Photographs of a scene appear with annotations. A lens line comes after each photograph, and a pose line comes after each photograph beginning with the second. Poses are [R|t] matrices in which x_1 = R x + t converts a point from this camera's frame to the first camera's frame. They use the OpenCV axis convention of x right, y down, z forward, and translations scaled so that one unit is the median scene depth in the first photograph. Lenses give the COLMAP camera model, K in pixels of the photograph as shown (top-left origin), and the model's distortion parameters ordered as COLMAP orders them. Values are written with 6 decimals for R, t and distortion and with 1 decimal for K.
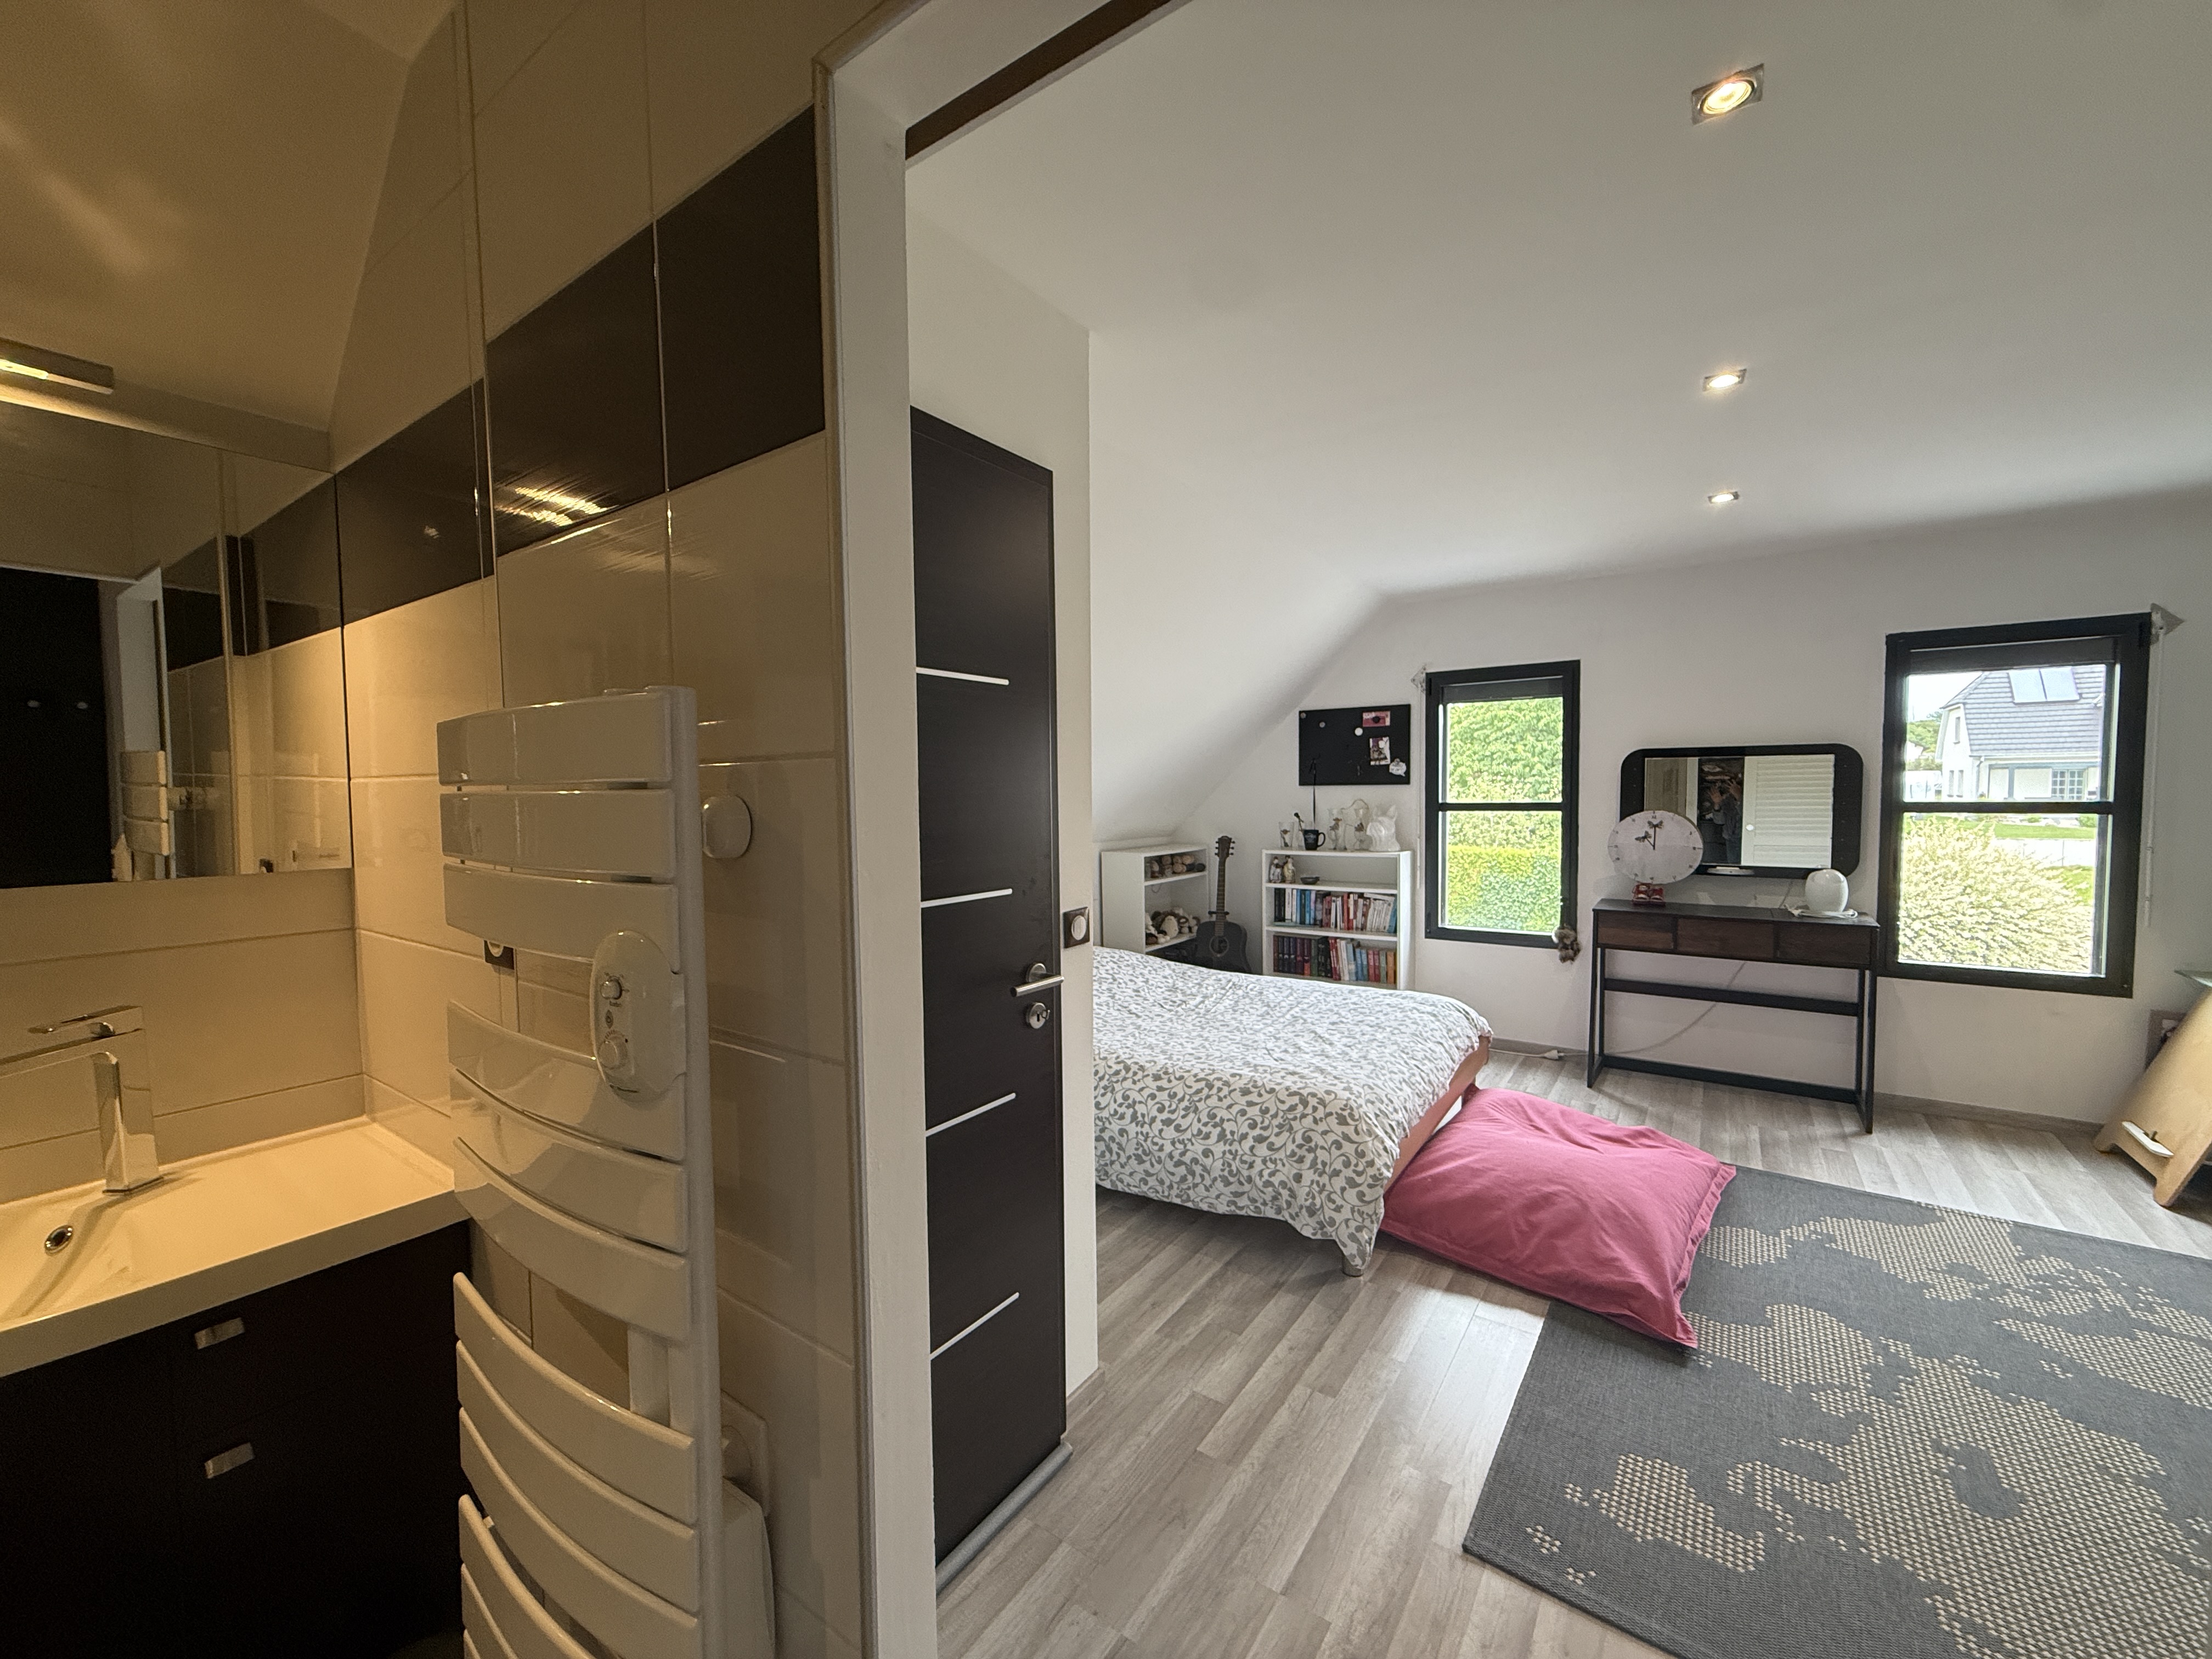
lens RADIAL K [[877.7, 0, 1102.5], [0, 877.7, 831.7], [0, 0, 1]] dist [0.003814, -0.000063]
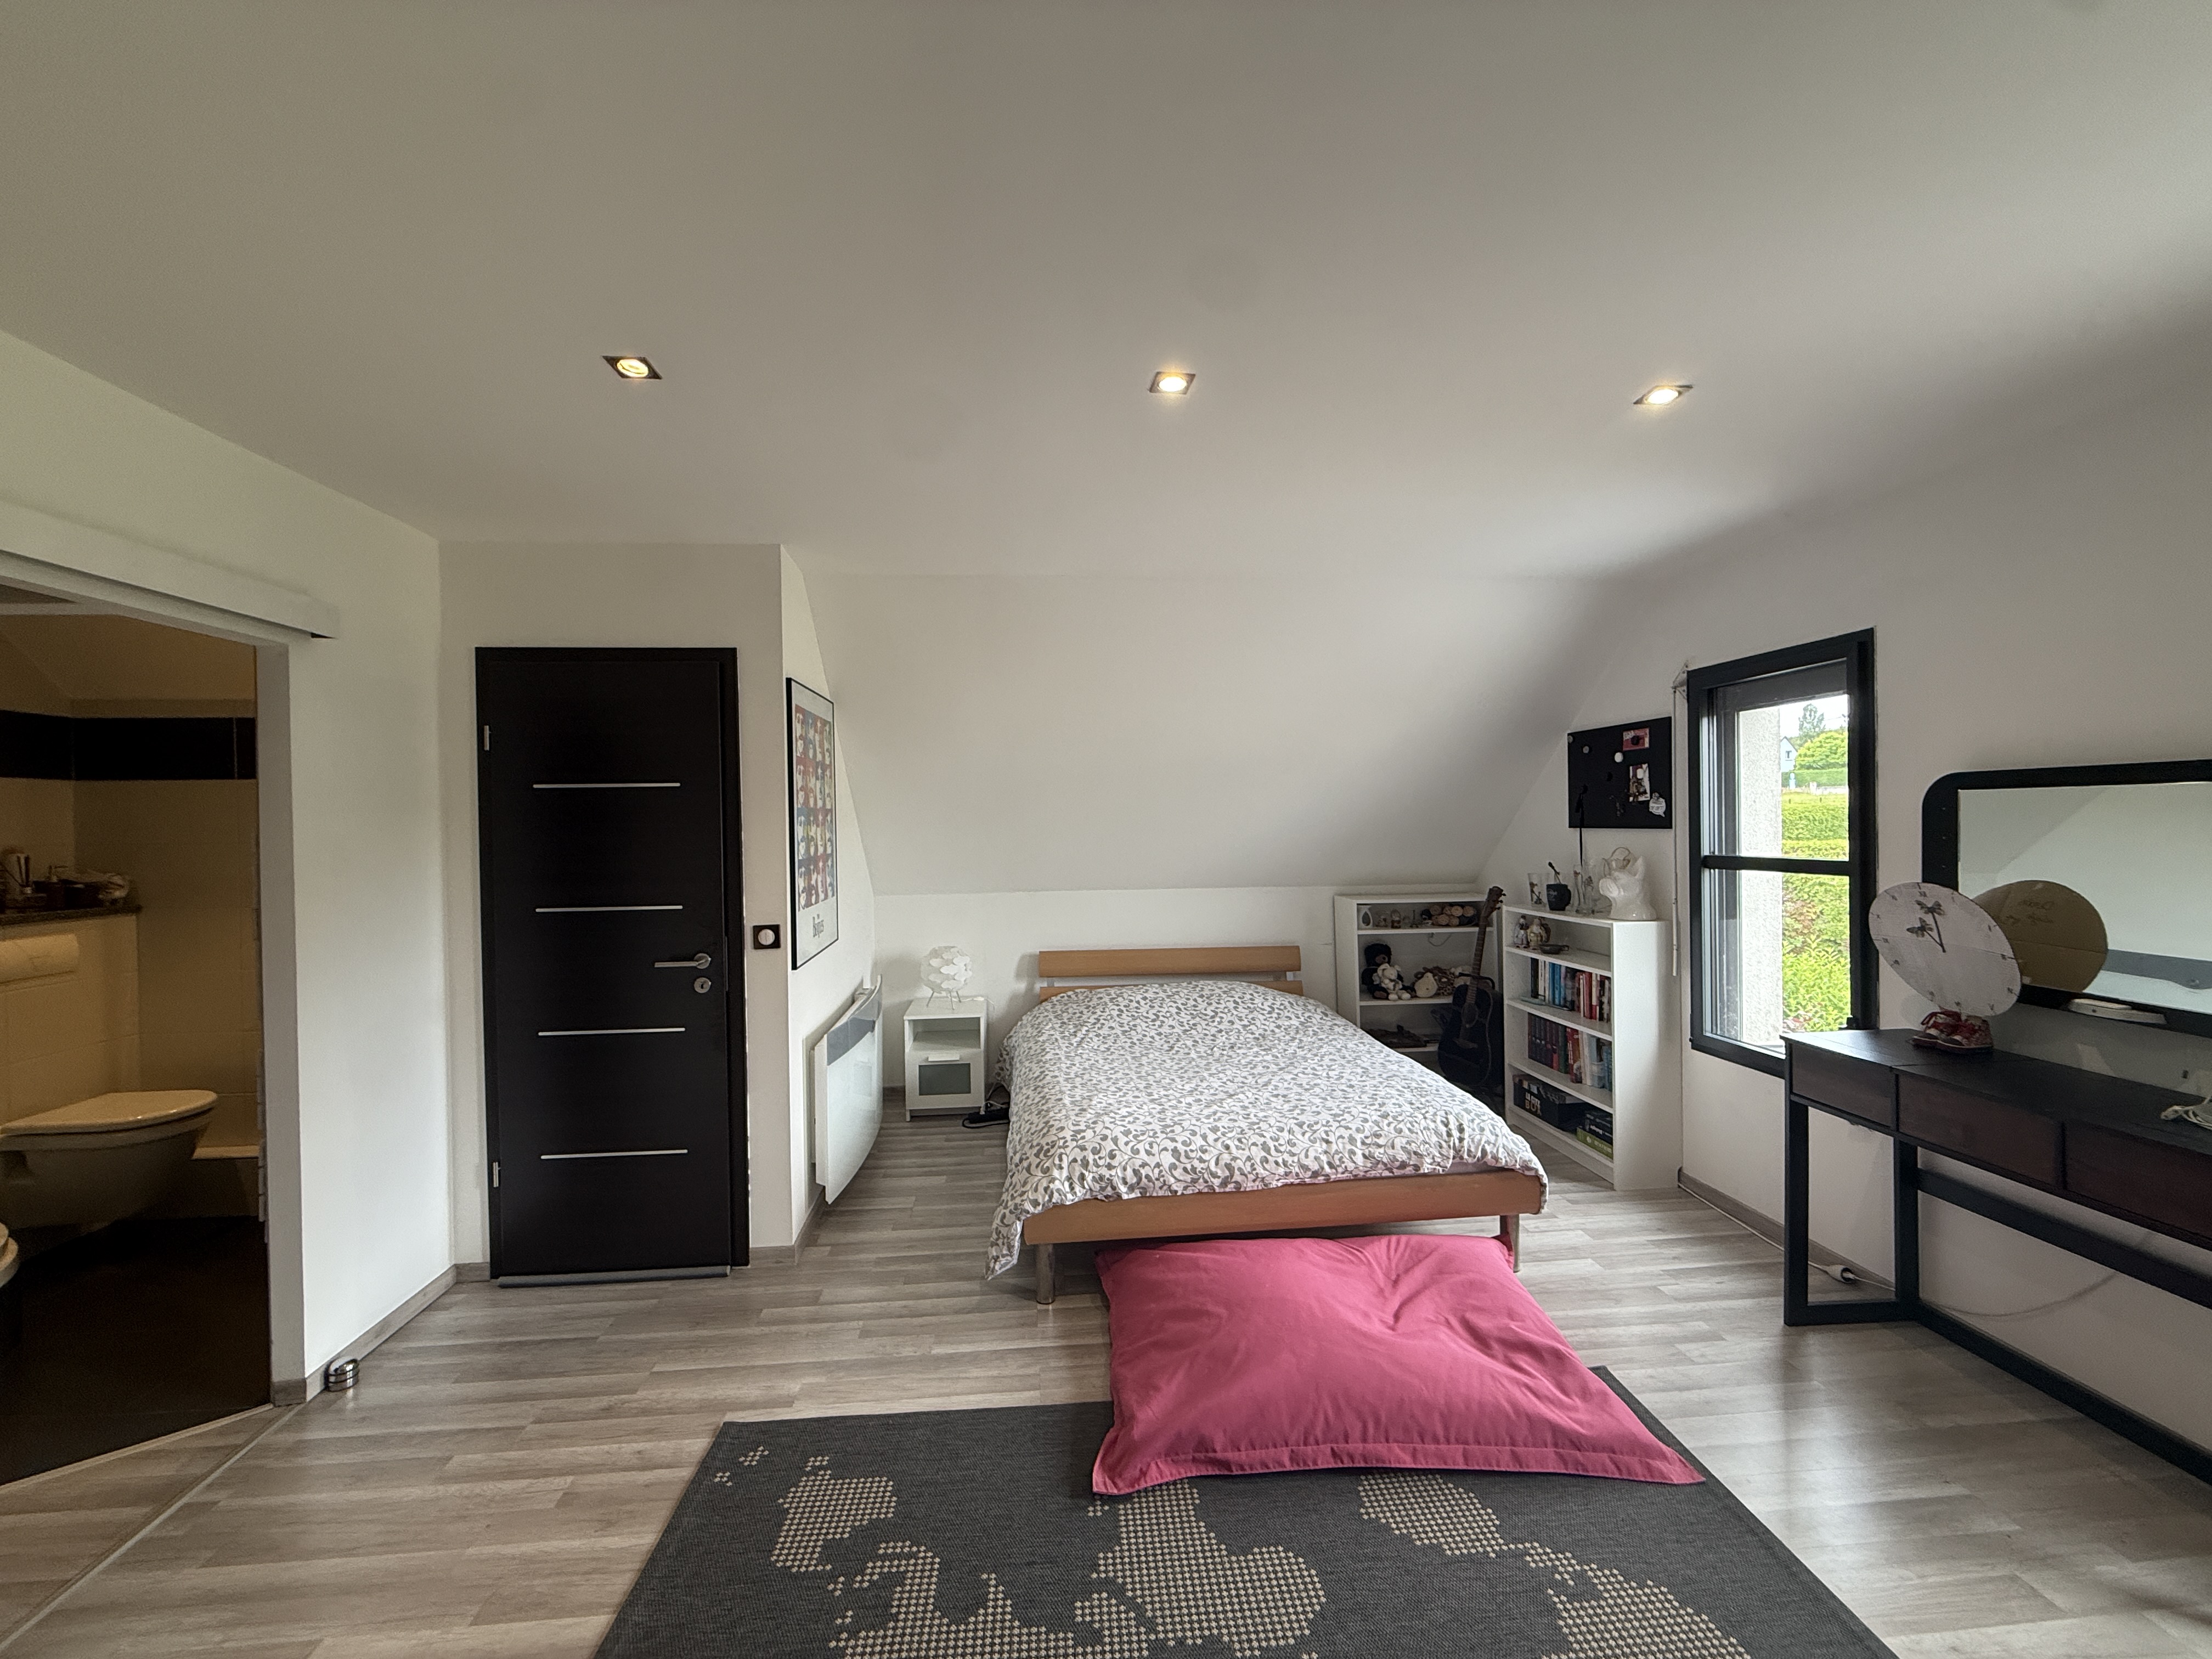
lens RADIAL K [[877.7, 0, 1096.3], [0, 877.7, 830.9], [0, 0, 1]] dist [0.003814, -0.000063]
pose [[0.639750, 0.008010, -0.768541, 0.608837], [-0.030810, 0.999409, -0.015231, -0.027191], [0.767965, 0.033422, 0.639619, 0.187775]]
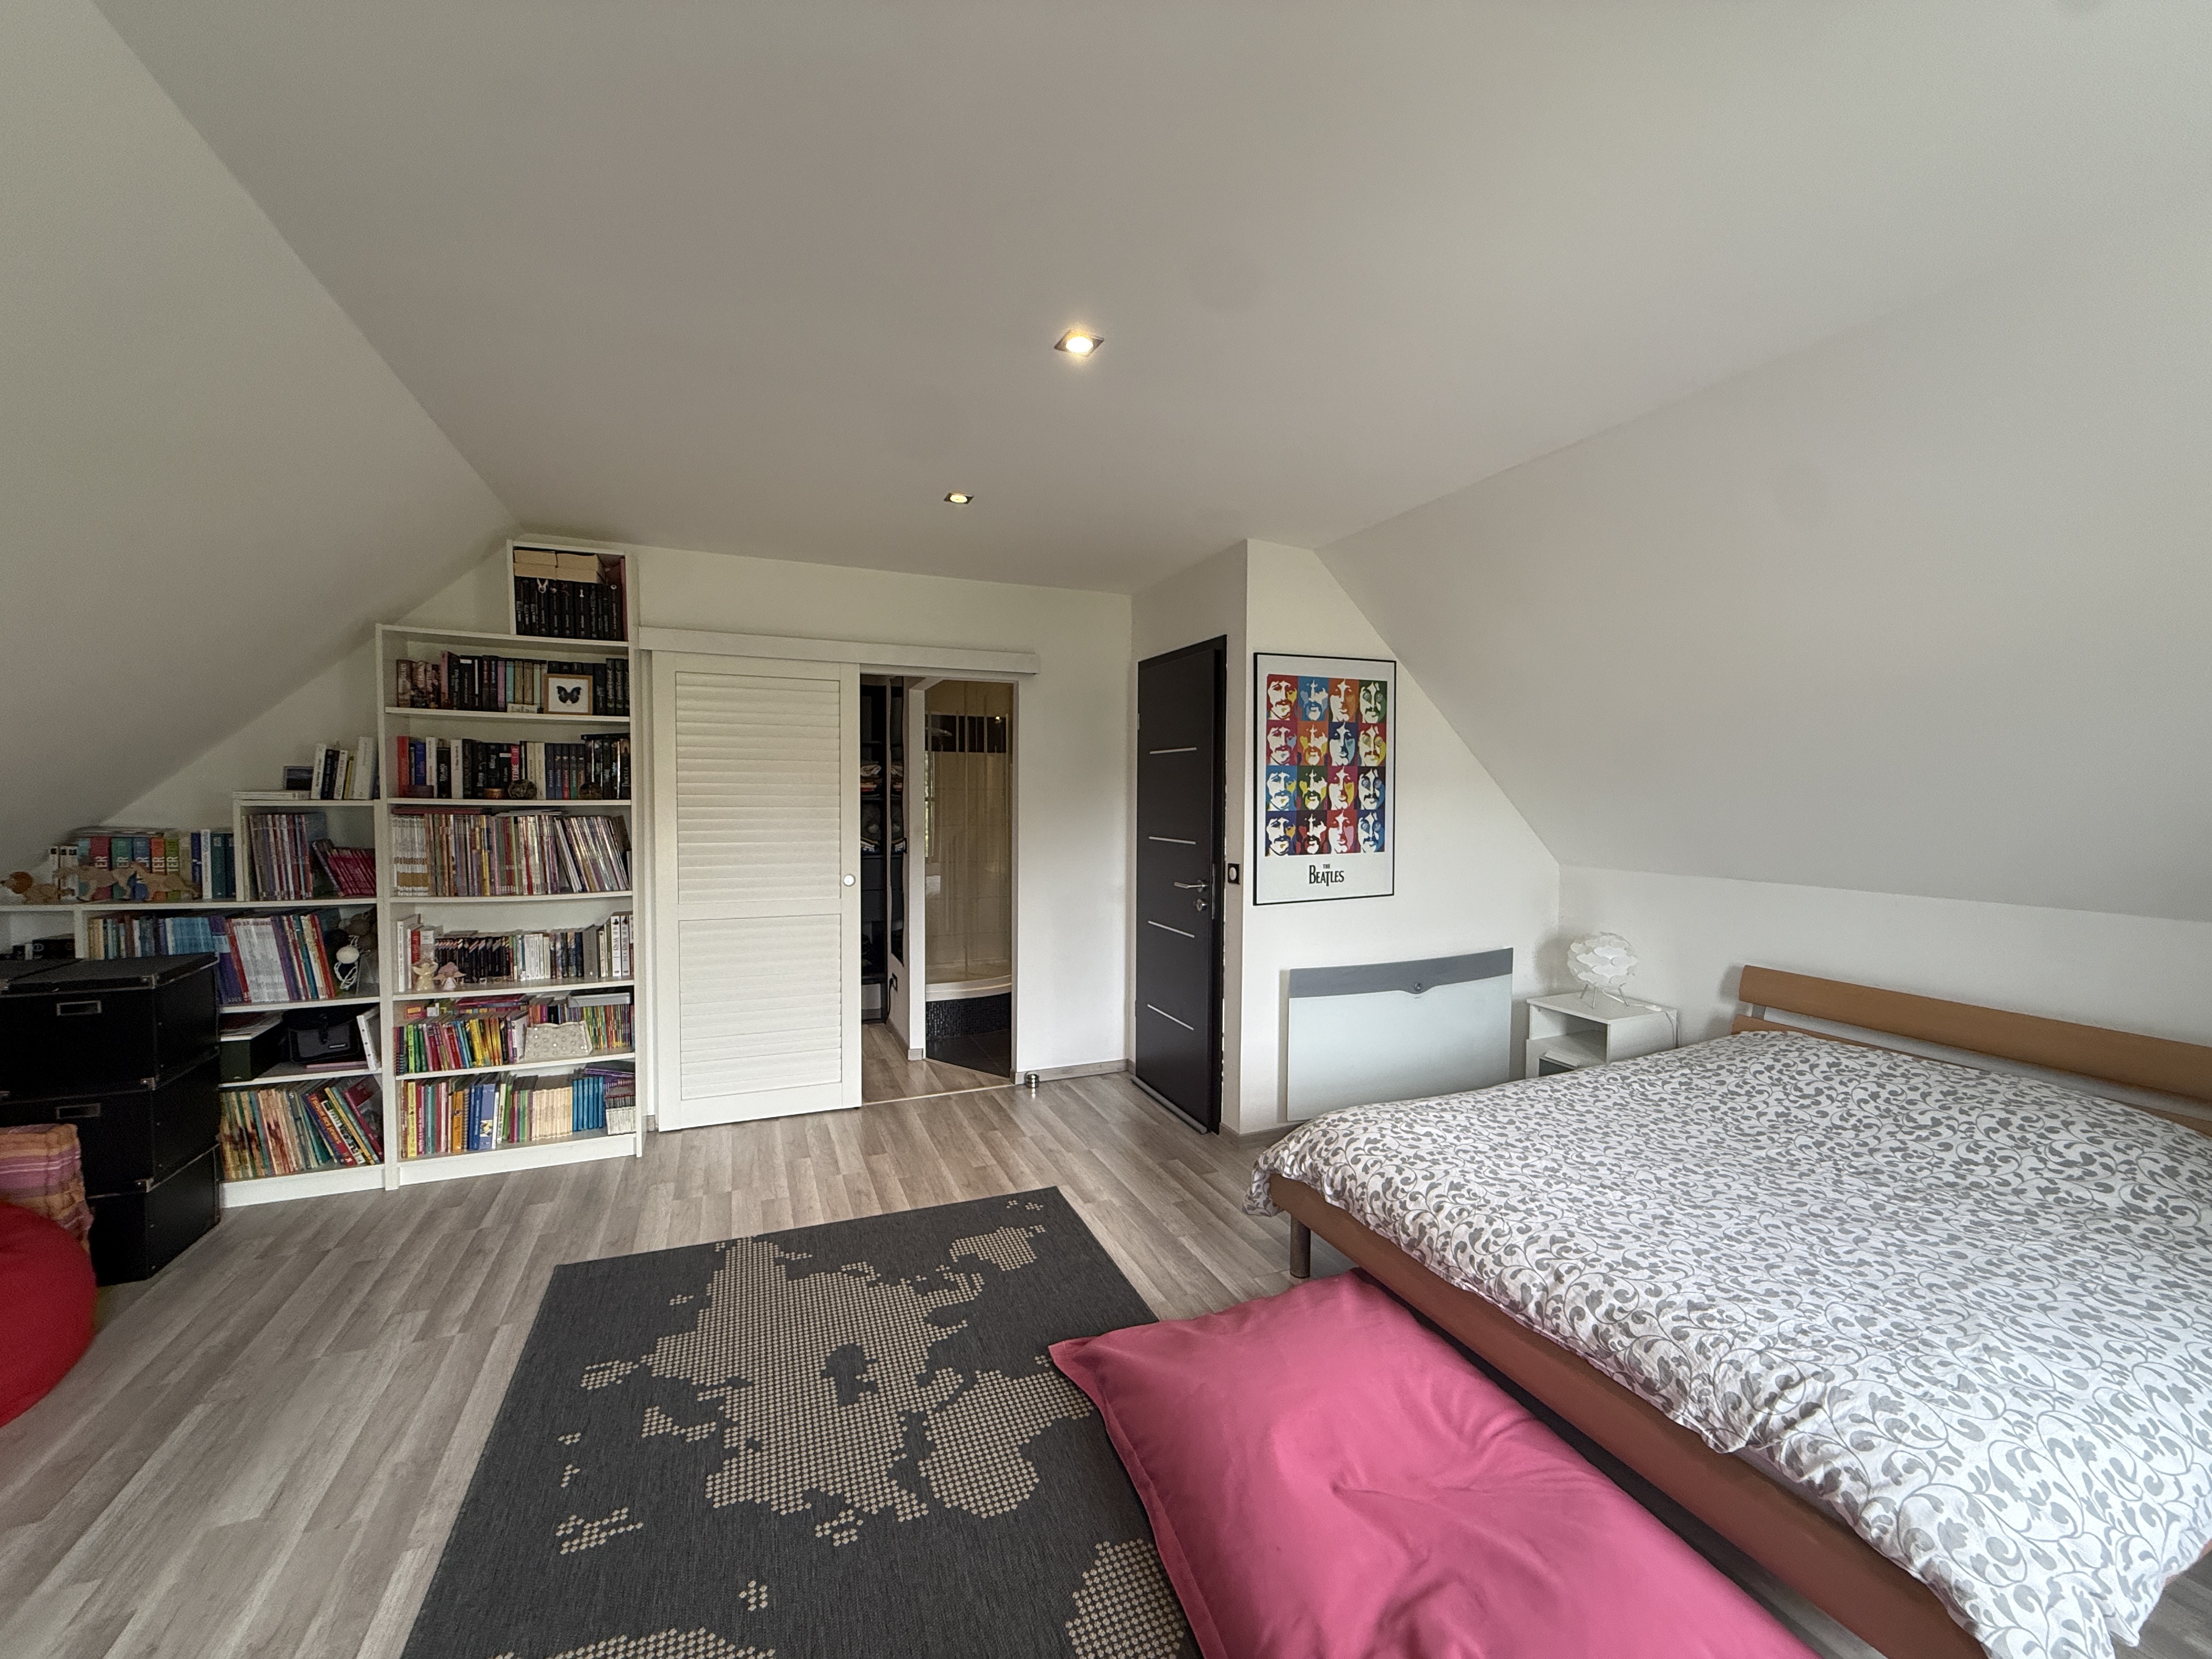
lens RADIAL K [[877.7, 0, 1105.7], [0, 877.7, 832.0], [0, 0, 1]] dist [0.003814, -0.000063]
pose [[-0.528385, 0.047066, -0.847699, 0.671110], [-0.042623, 0.995733, 0.081853, -0.046293], [0.847934, 0.079382, -0.524124, 0.700231]]
